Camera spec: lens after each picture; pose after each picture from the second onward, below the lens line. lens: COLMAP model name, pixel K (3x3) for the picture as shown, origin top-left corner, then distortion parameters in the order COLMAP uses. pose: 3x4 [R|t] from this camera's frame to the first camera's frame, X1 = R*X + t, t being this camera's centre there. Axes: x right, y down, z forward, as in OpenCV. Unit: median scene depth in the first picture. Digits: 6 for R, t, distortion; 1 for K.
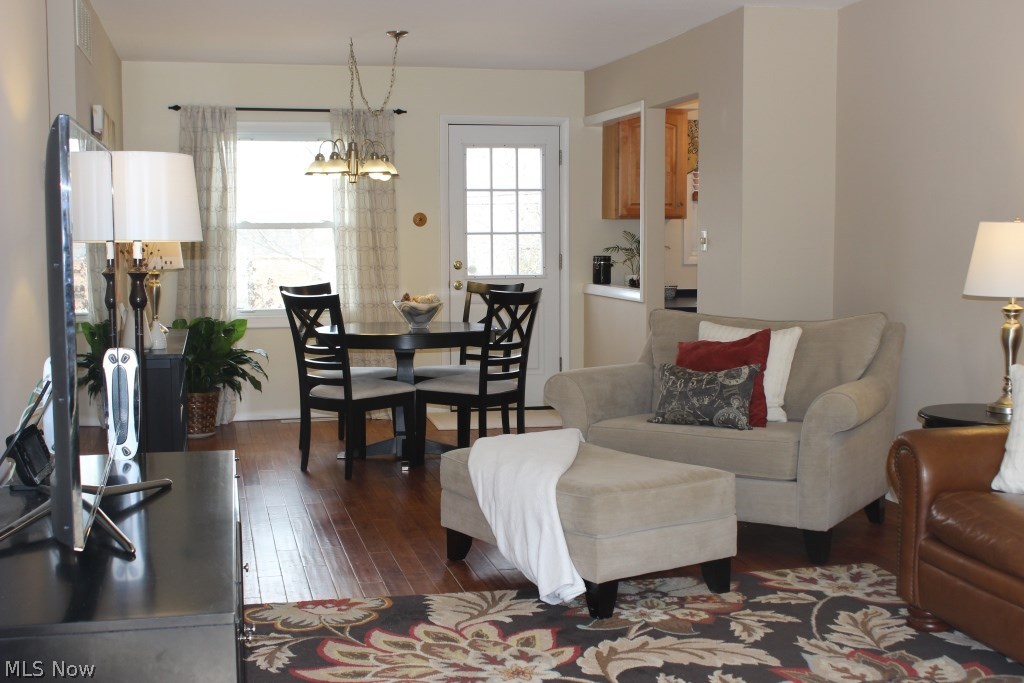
lens RADIAL K [[1275.3, 0, 512.0], [0, 1275.3, 341.0], [0, 0, 1]] dist [-0.000221, 0.000000]
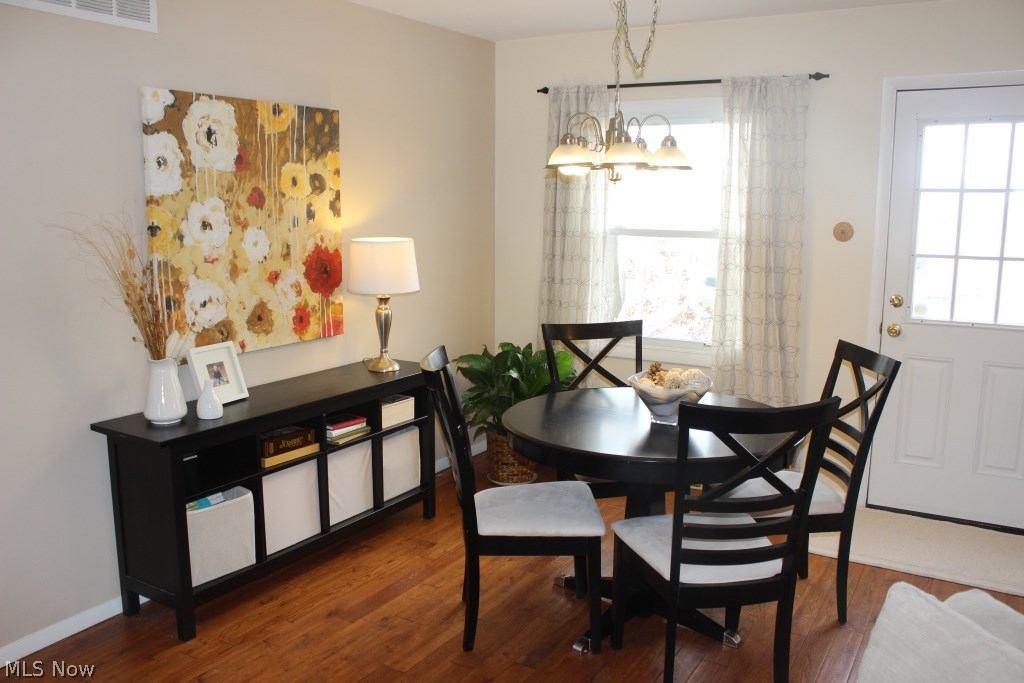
lens RADIAL K [[868.1, 0, 507.9], [0, 868.1, 340.5], [0, 0, 1]] dist [-0.149164, 0.122611]
pose [[0.707278, 0.123546, -0.696057, 0.130642], [-0.073057, 0.992113, 0.101859, -0.071752], [0.703151, -0.021191, 0.710725, 0.554296]]
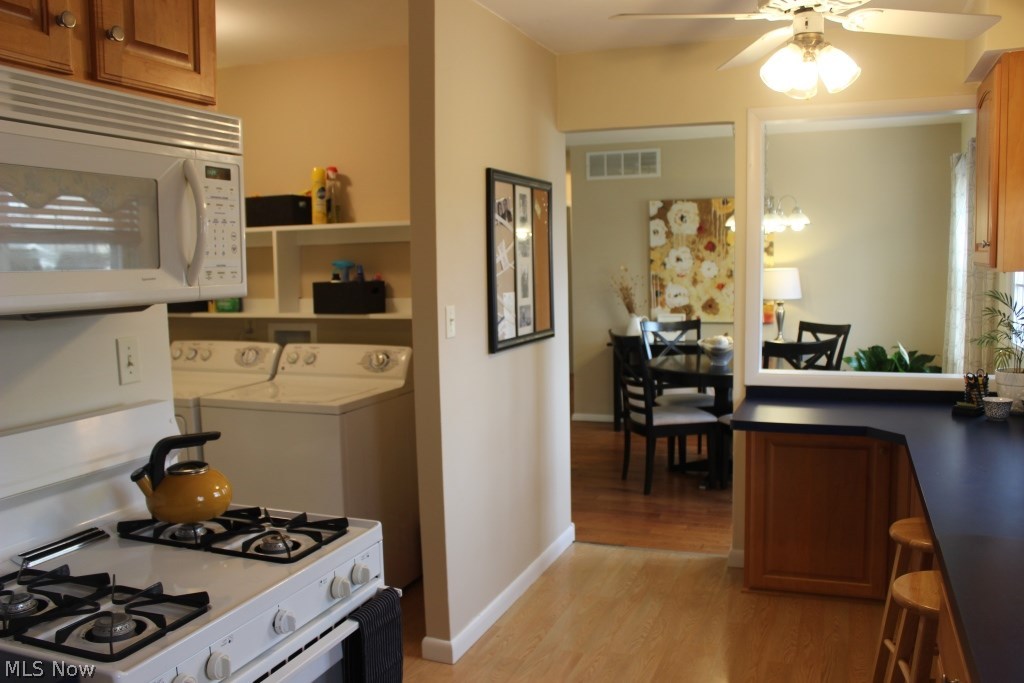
lens RADIAL K [[868.1, 0, 512.5], [0, 868.1, 343.5], [0, 0, 1]] dist [-0.149164, 0.122611]
pose [[-0.572029, 0.101402, -0.813941, 0.603124], [-0.047598, 0.986553, 0.156358, -0.123064], [0.818851, 0.128183, -0.559510, 1.146661]]
